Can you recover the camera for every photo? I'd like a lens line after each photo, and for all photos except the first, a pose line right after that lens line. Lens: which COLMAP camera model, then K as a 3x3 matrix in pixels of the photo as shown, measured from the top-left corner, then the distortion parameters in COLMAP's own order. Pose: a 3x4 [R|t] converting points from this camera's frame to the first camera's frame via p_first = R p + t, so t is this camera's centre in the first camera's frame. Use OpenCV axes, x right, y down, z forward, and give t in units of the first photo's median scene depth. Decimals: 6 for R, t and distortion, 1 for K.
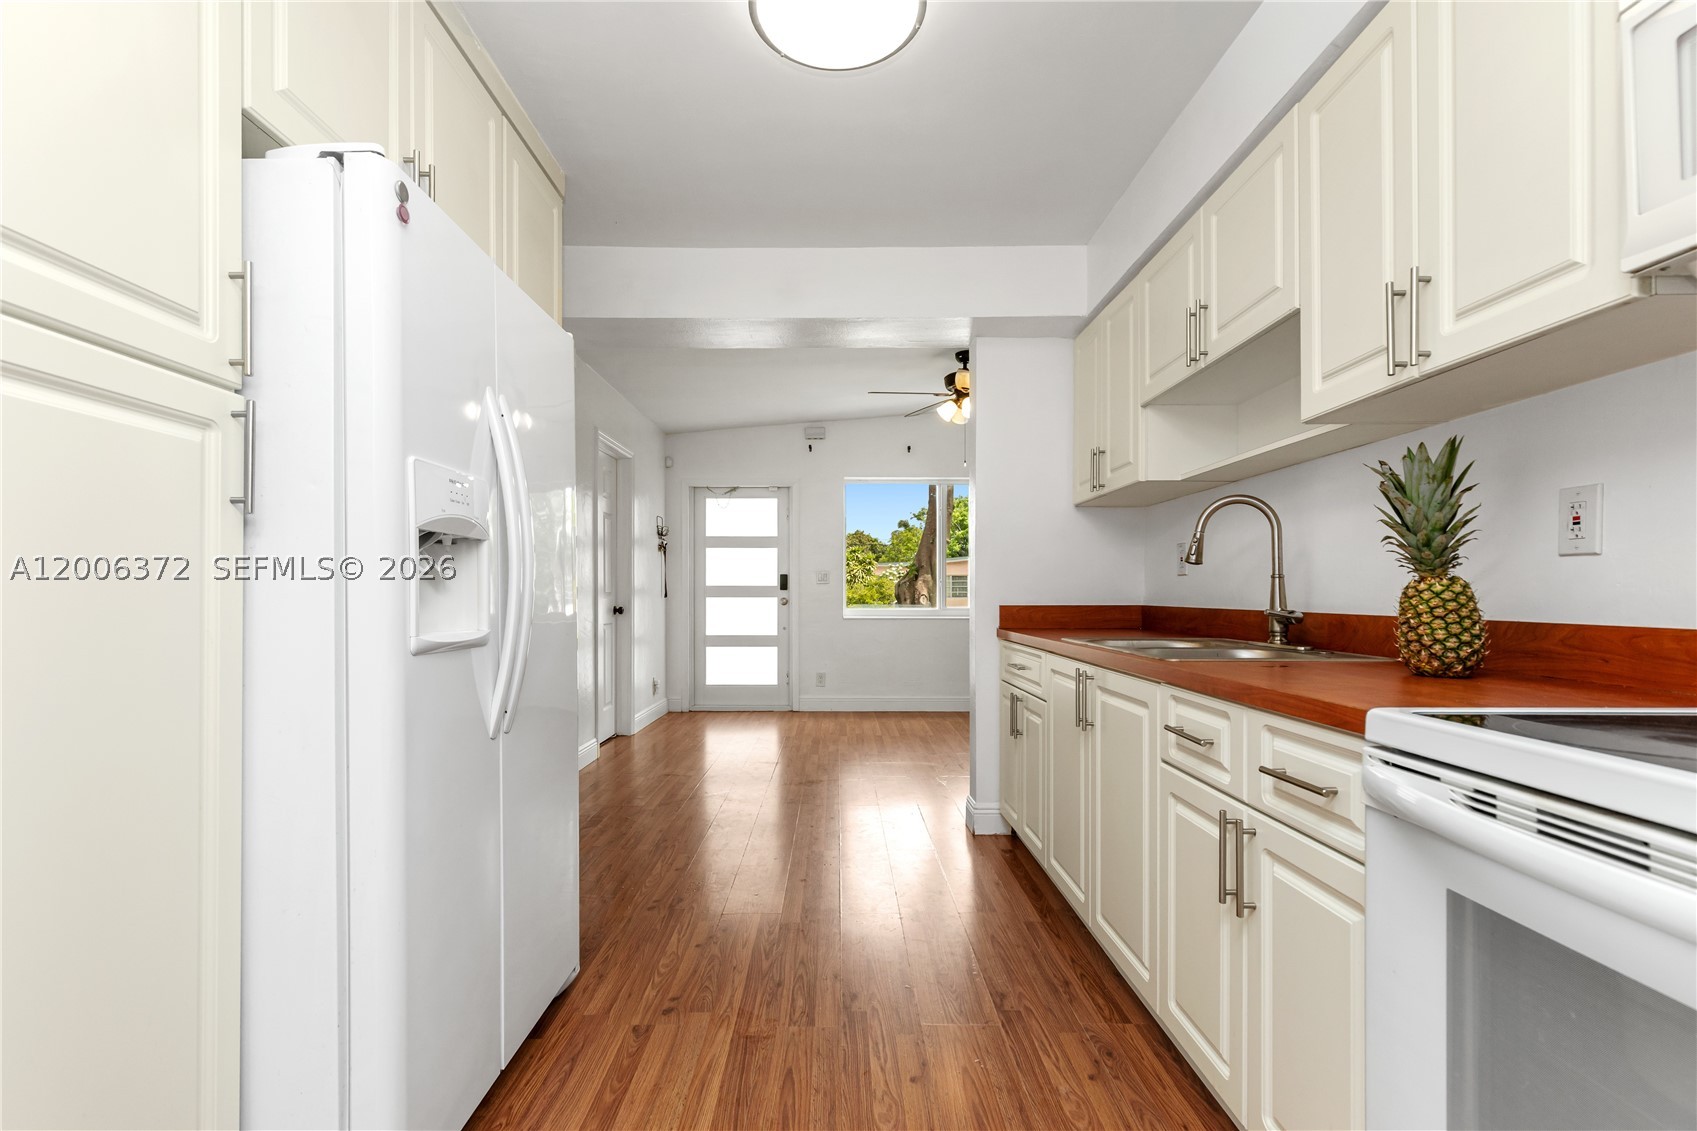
lens RADIAL K [[776.4, 0, 828.1], [0, 776.4, 593.5], [0, 0, 1]] dist [0.003147, 0.000168]
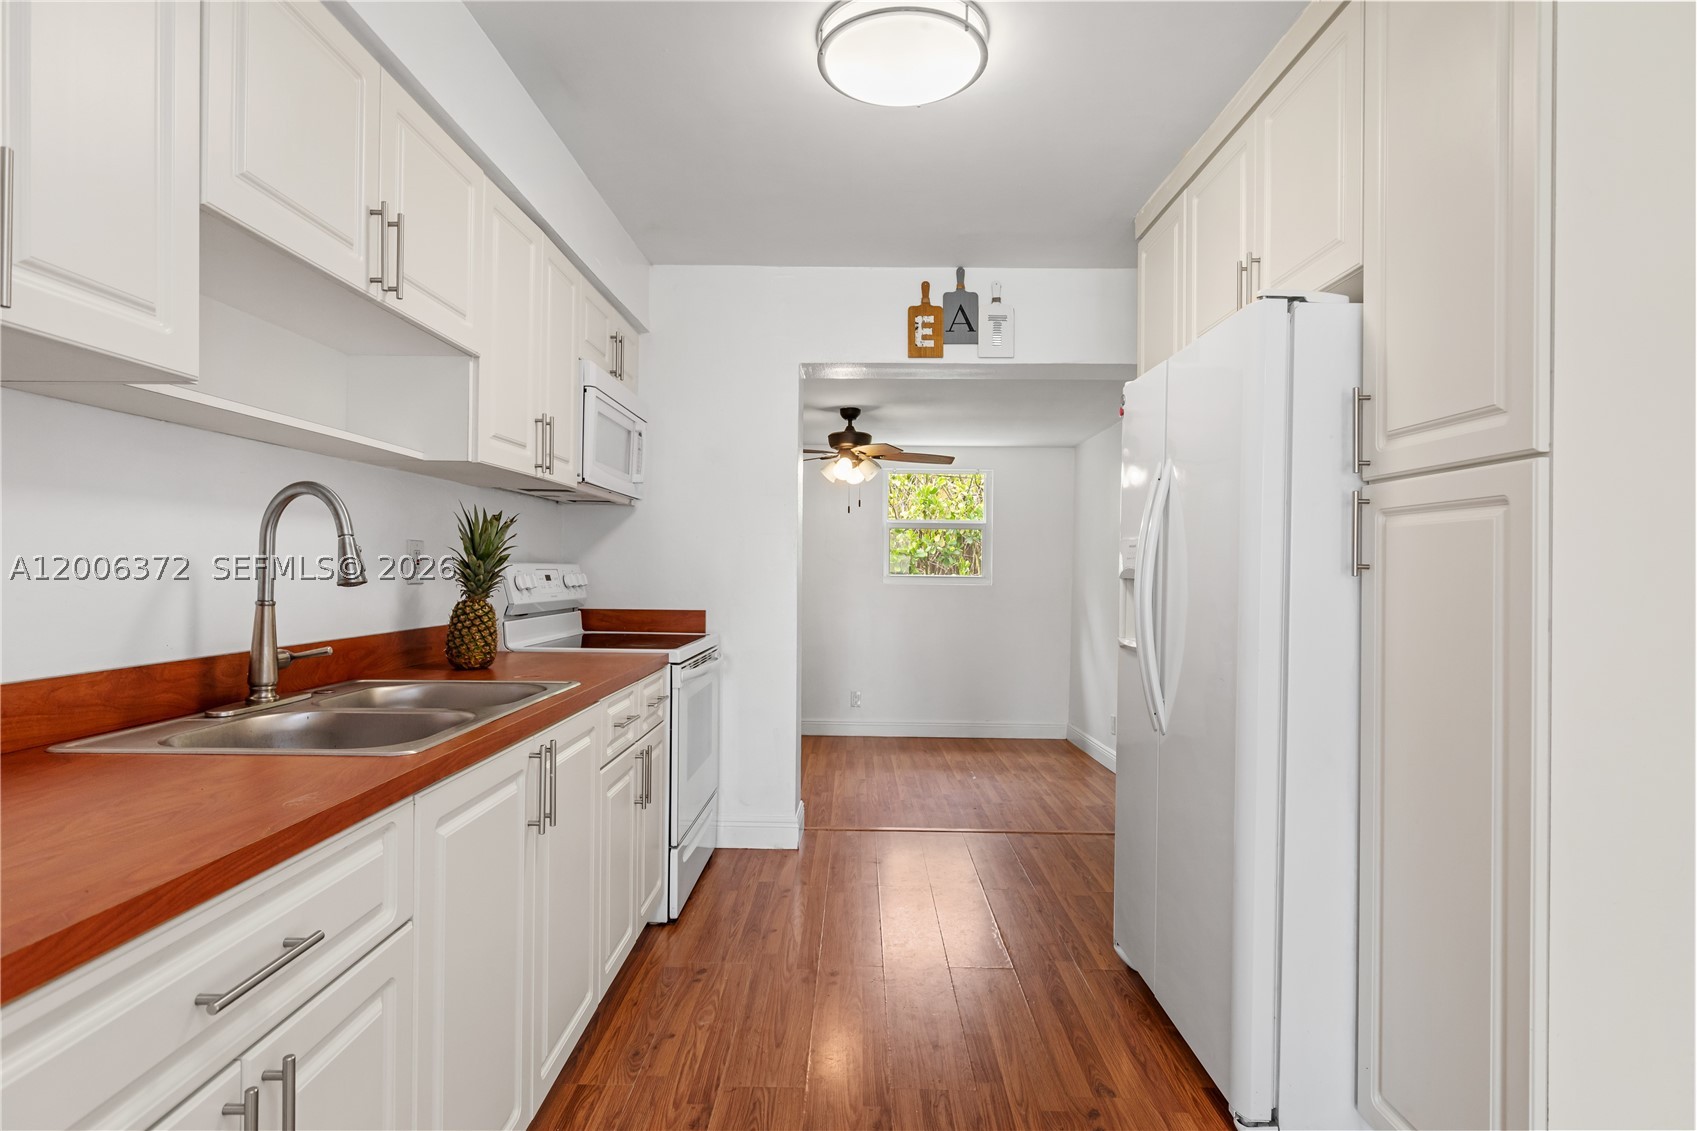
lens RADIAL K [[885.1, 0, 843.9], [0, 885.1, 569.1], [0, 0, 1]] dist [-0.002053, -0.000882]
pose [[-0.999942, -0.009614, 0.004761, 0.043353], [-0.009608, 0.999953, 0.001418, -0.038995], [-0.004774, 0.001372, -0.999988, 1.196931]]
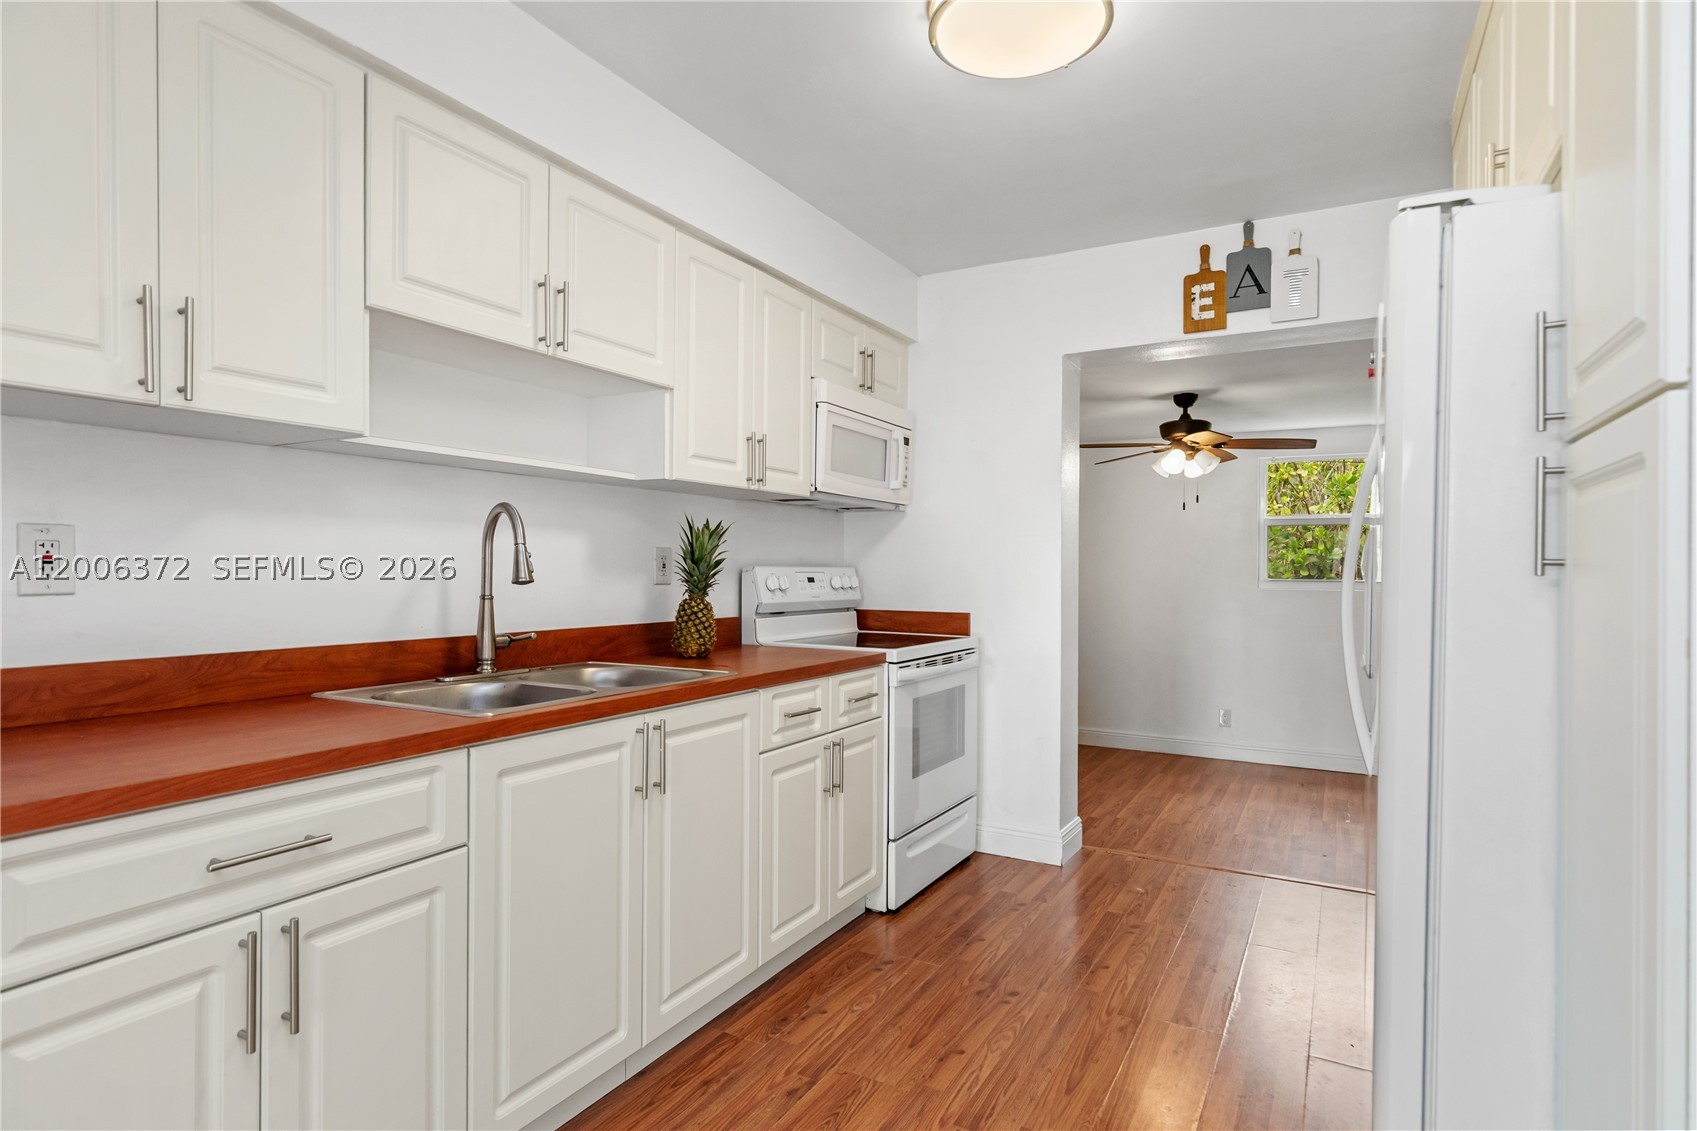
lens RADIAL K [[891.5, 0, 838.5], [0, 891.5, 575.0], [0, 0, 1]] dist [-0.003881, -0.000958]
pose [[-0.874047, -0.008037, 0.485775, -0.183893], [-0.005613, 0.999963, 0.006446, -0.038054], [-0.485809, 0.002907, -0.874060, 1.143753]]
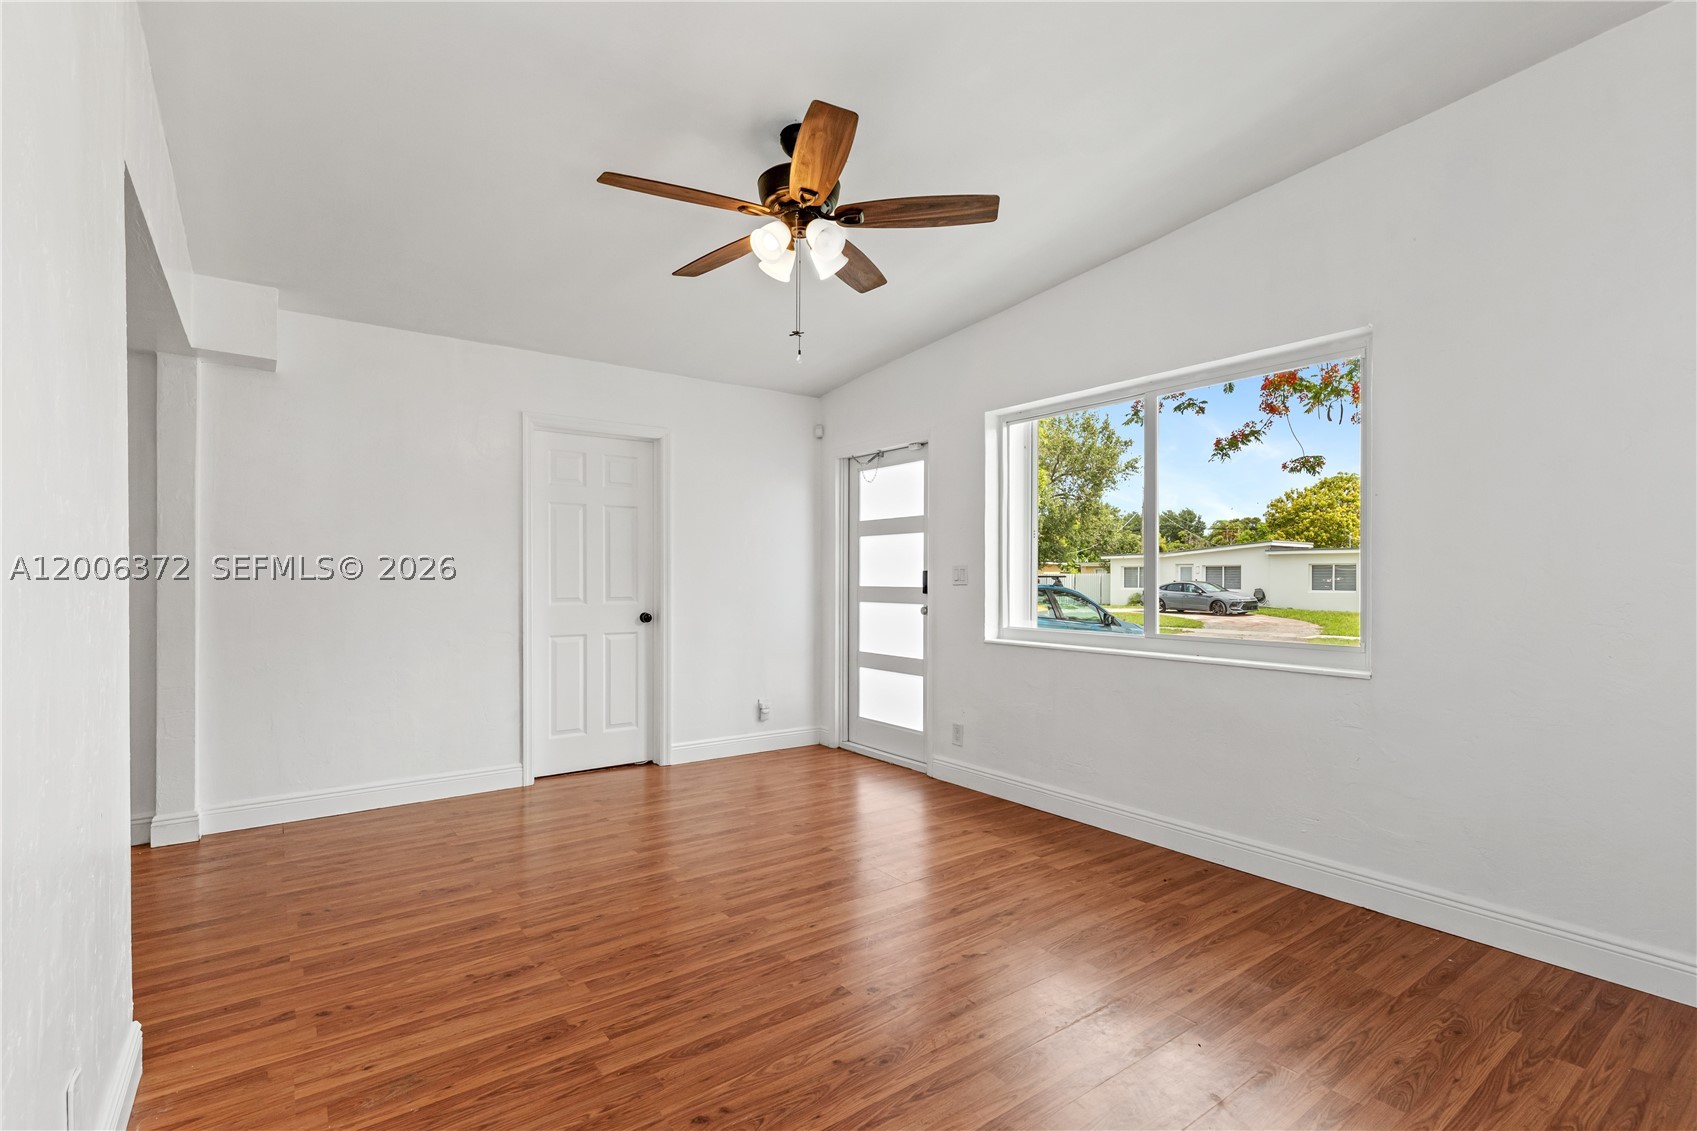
lens RADIAL K [[771.9, 0, 838.6], [0, 771.9, 576.1], [0, 0, 1]] dist [0.007722, -0.000663]
pose [[0.605736, -0.003713, -0.795657, 0.940918], [0.001345, 0.999992, -0.003643, -0.037934], [0.795665, 0.001137, 0.605736, 1.159923]]
